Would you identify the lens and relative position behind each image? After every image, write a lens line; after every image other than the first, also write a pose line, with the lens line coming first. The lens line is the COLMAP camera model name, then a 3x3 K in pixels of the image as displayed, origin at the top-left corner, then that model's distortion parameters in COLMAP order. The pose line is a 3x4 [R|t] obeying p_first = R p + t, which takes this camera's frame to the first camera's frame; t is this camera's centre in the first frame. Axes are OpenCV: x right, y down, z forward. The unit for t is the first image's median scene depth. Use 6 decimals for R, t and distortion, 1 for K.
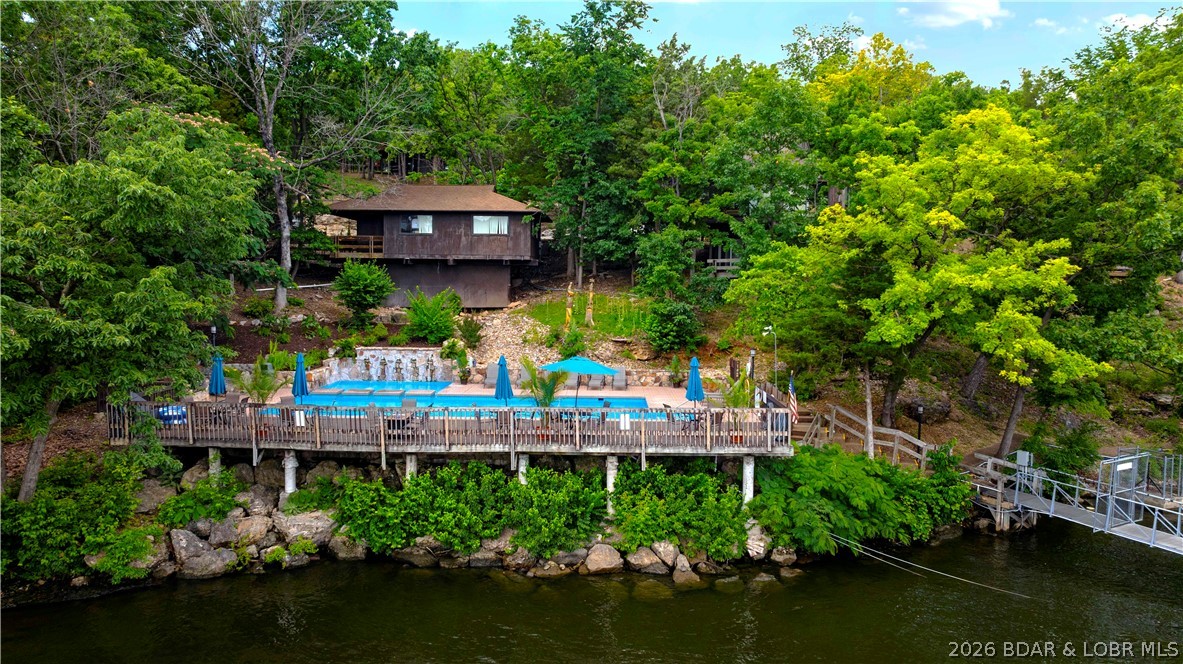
lens RADIAL K [[818.6, 0, 591.5], [0, 818.6, 332.0], [0, 0, 1]] dist [-0.001600, -0.000477]
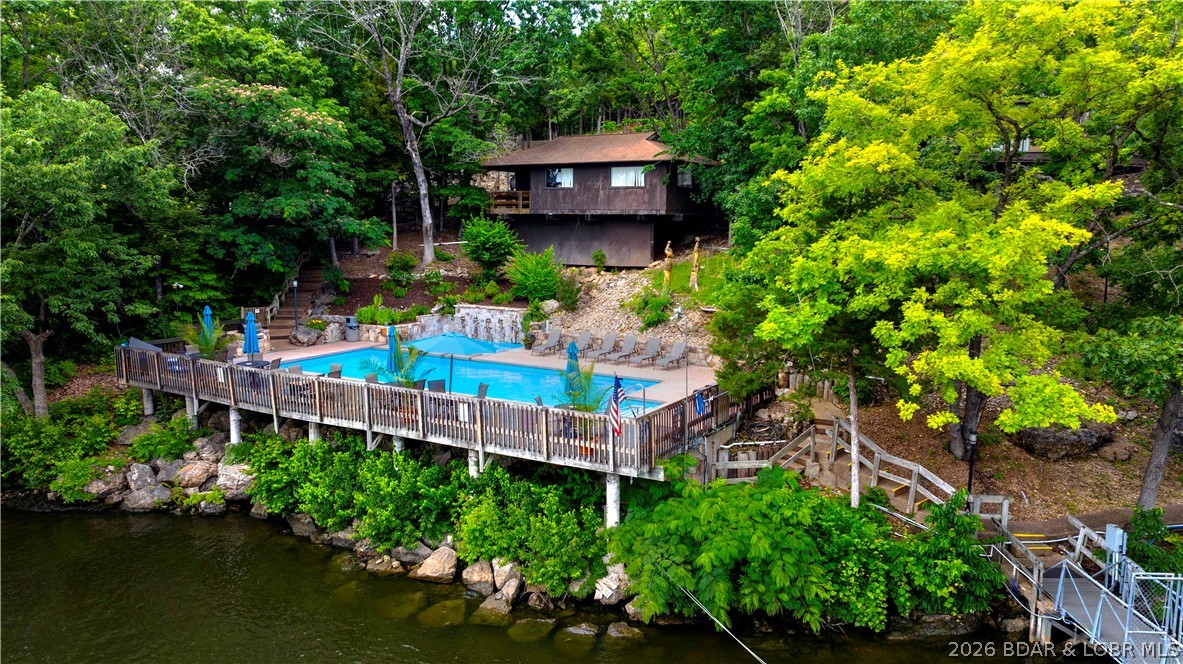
lens RADIAL K [[818.6, 0, 591.5], [0, 818.6, 332.0], [0, 0, 1]] dist [-0.001600, -0.000477]
pose [[0.873172, 0.063195, -0.483299, 0.355356], [-0.033332, 0.996980, 0.070143, -0.024098], [0.486272, -0.045138, 0.872641, 0.204864]]
